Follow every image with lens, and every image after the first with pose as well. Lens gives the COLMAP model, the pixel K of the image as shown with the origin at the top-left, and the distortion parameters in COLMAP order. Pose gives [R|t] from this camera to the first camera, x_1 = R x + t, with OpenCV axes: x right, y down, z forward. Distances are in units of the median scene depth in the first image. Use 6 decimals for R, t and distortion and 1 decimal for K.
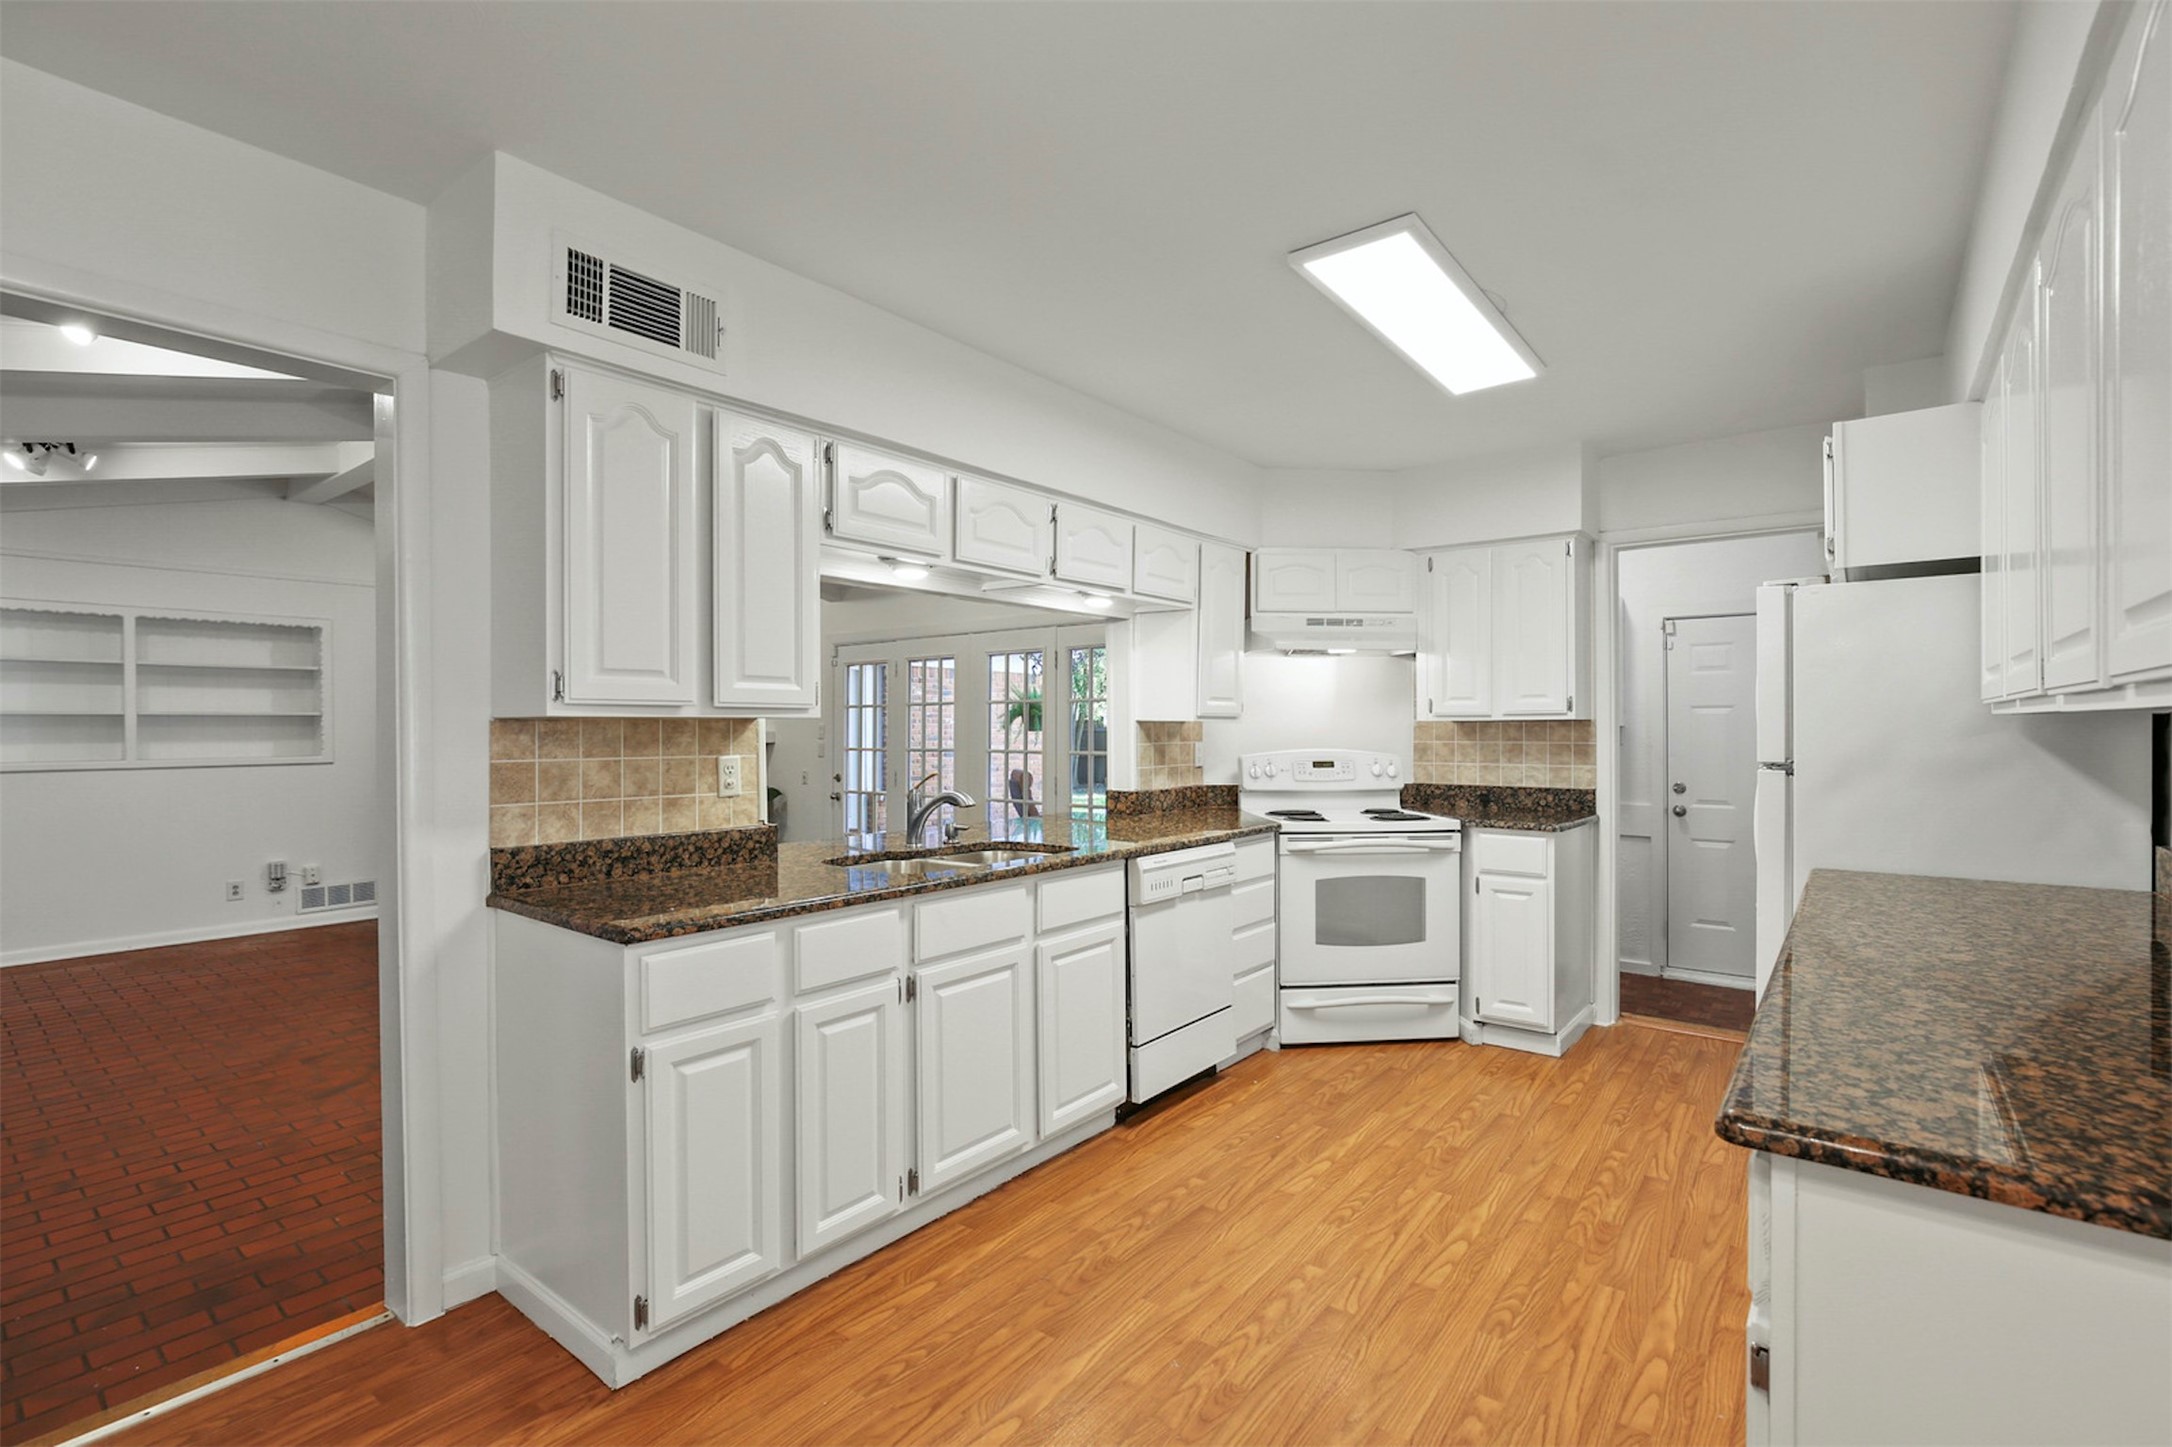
lens RADIAL K [[989.7, 0, 1094.4], [0, 989.7, 732.2], [0, 0, 1]] dist [-0.015658, 0.006068]
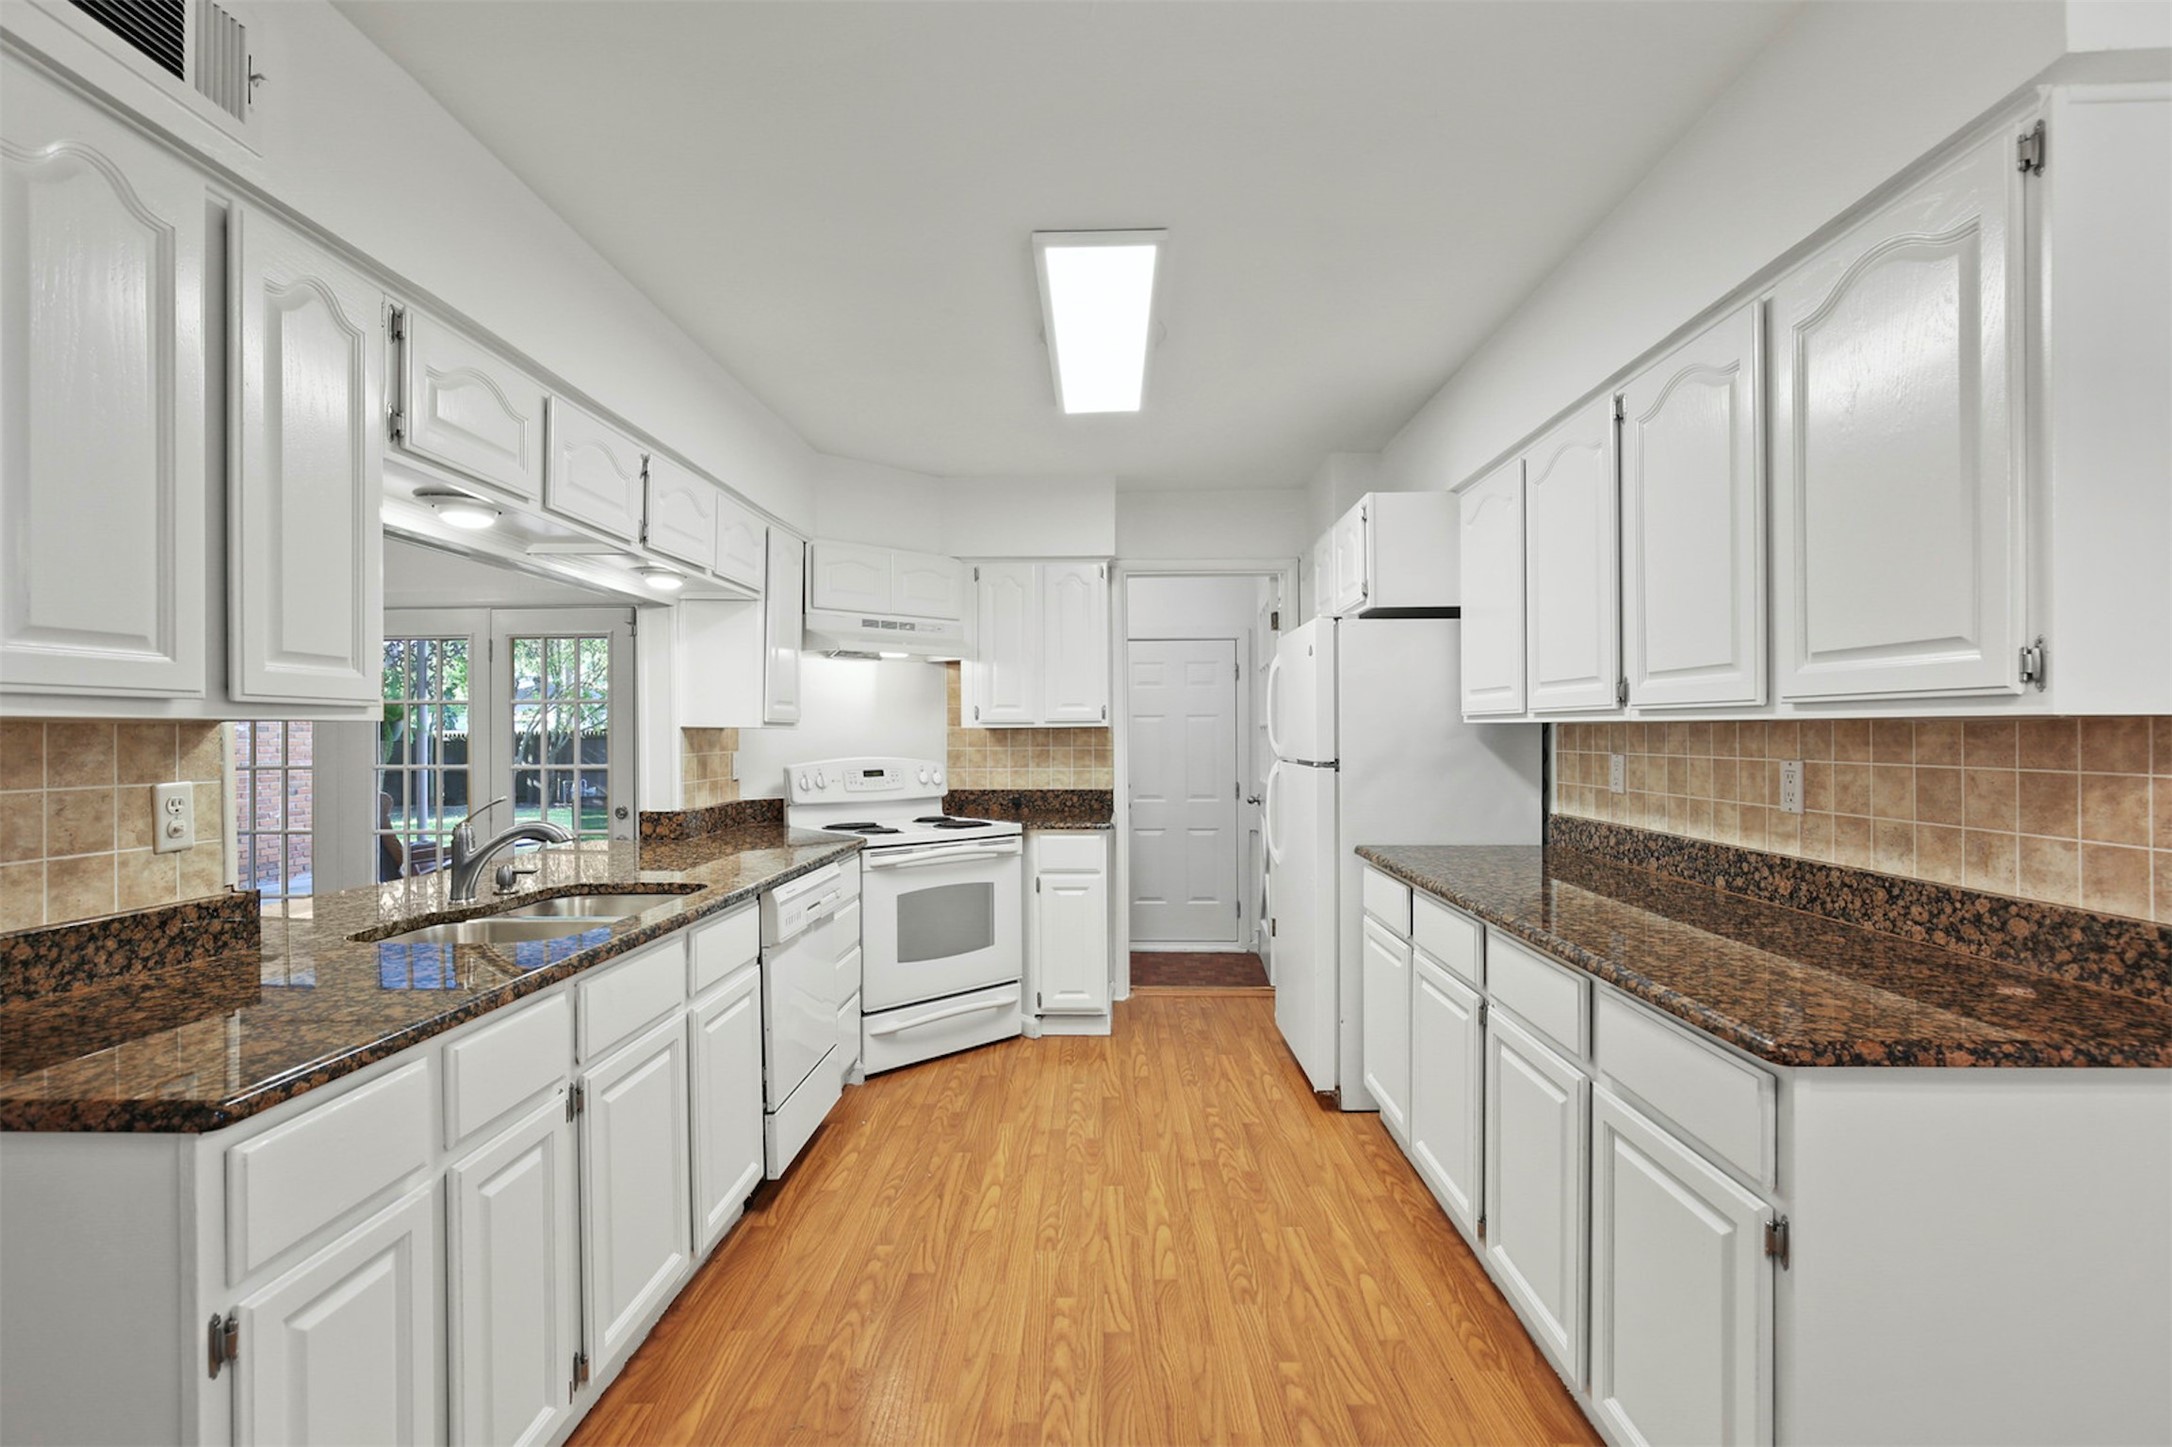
lens RADIAL K [[989.7, 0, 1088.9], [0, 989.7, 733.9], [0, 0, 1]] dist [-0.015658, 0.006068]
pose [[0.802182, -0.002158, 0.597075, -0.283104], [0.005651, 0.999976, -0.003977, -0.000662], [-0.597053, 0.006565, 0.802175, 0.186034]]
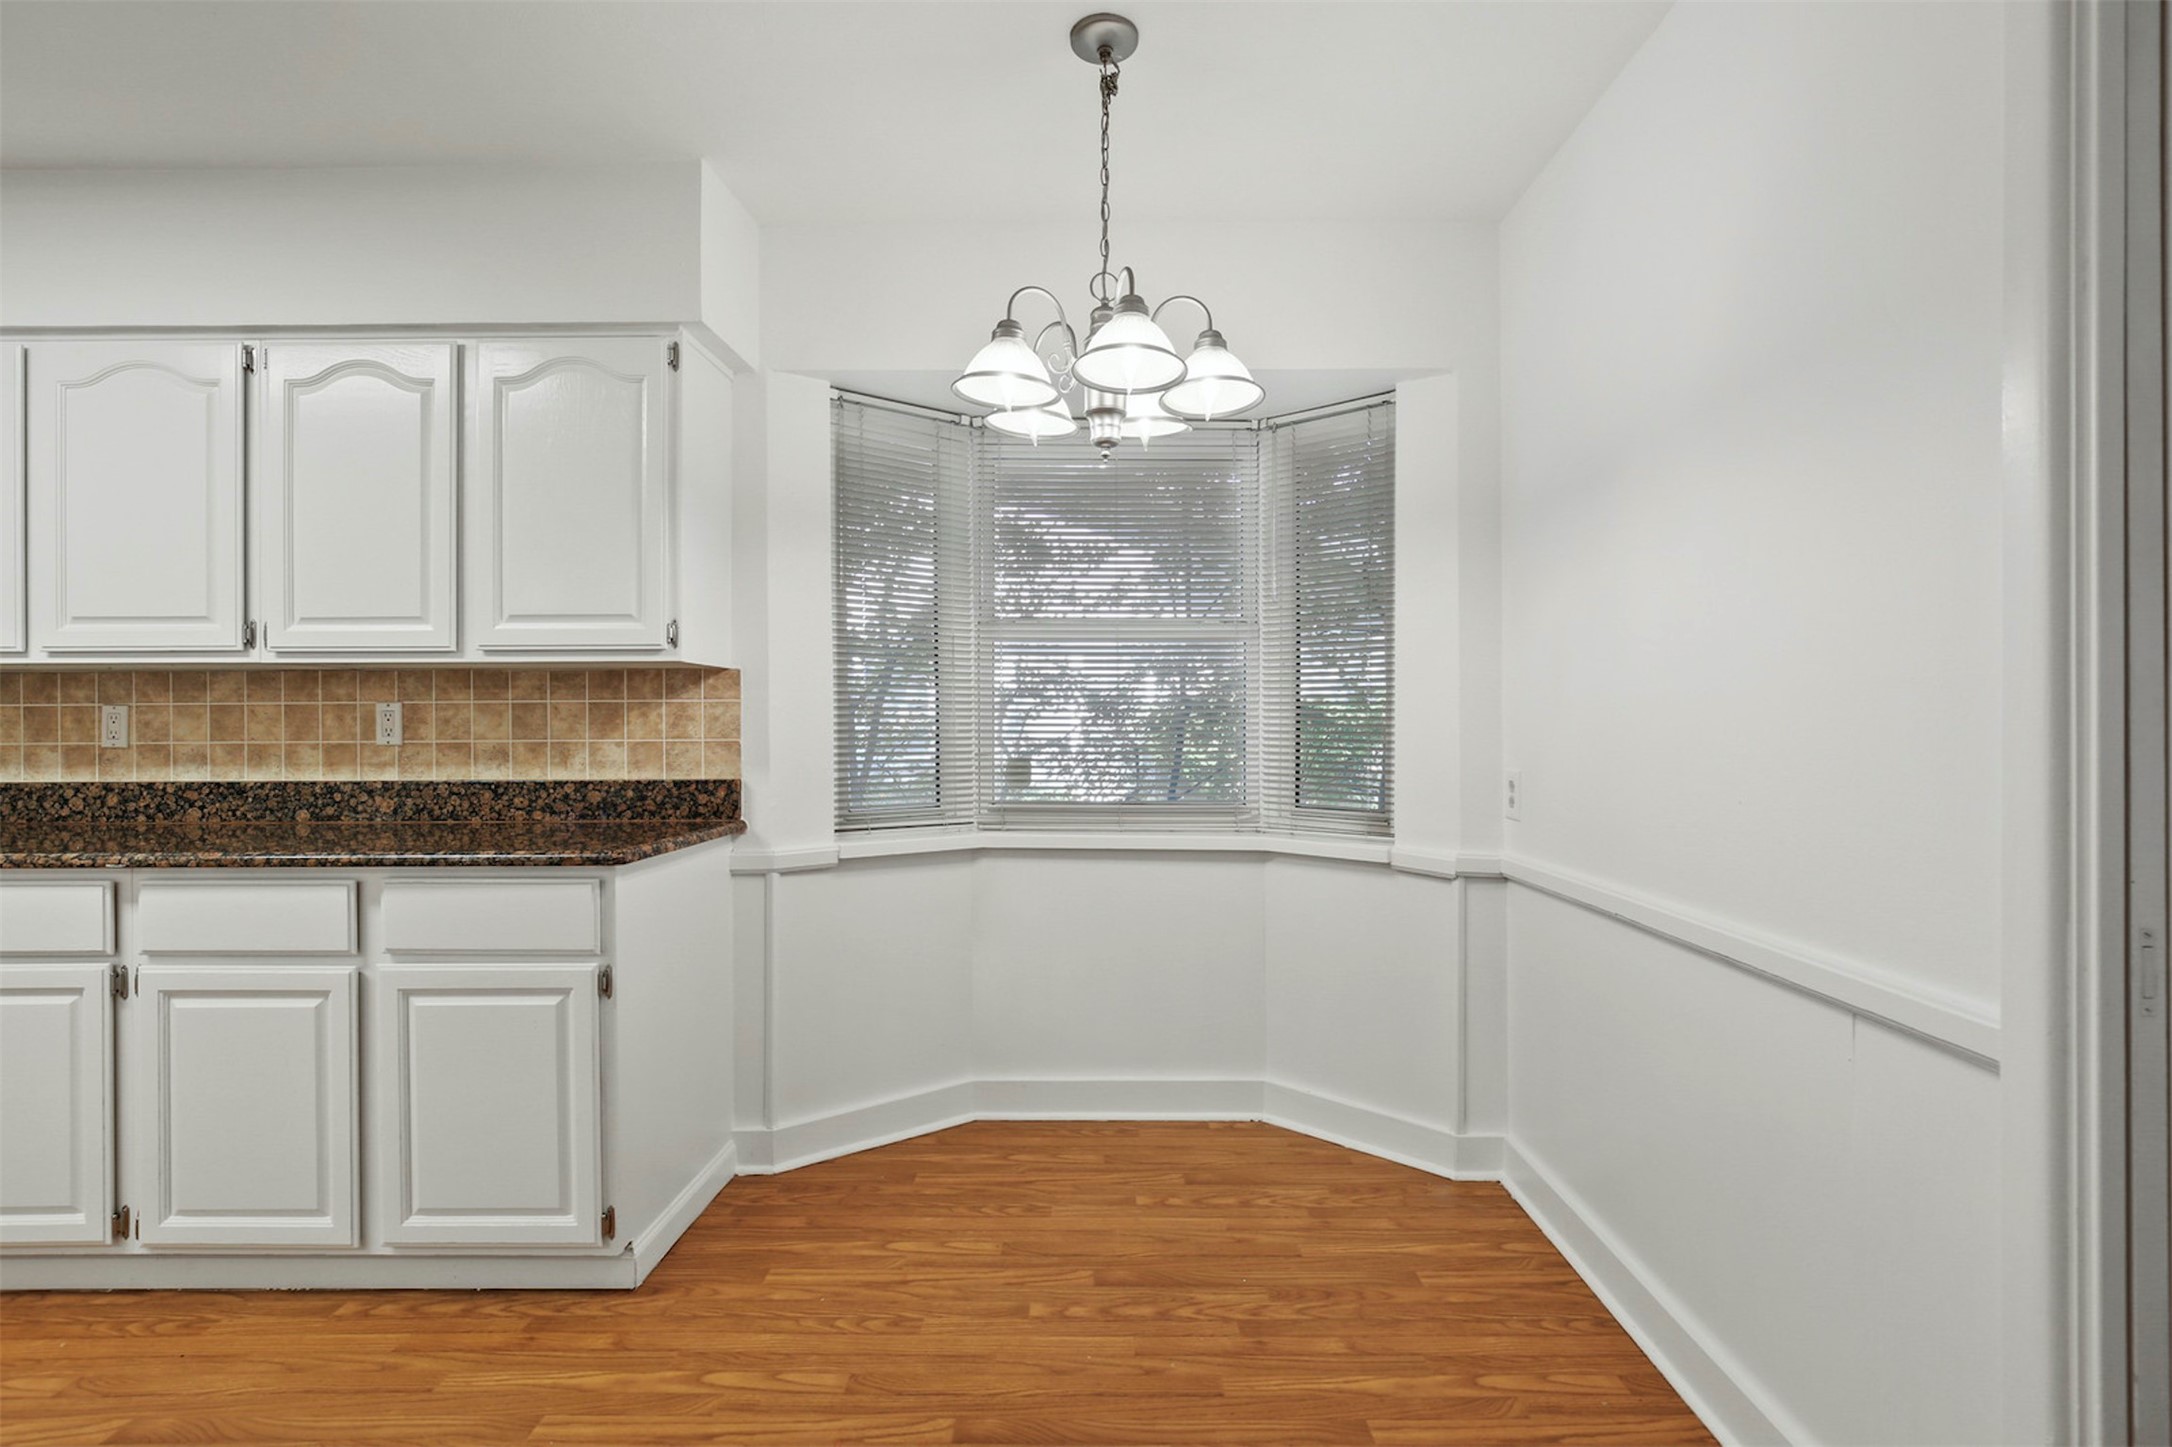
lens RADIAL K [[989.7, 0, 1099.3], [0, 989.7, 727.7], [0, 0, 1]] dist [-0.015658, 0.006068]
pose [[-0.606058, 0.001198, 0.795419, -0.551060], [0.011504, 0.999907, 0.007260, 0.045985], [-0.795337, 0.013550, -0.606016, 0.510318]]
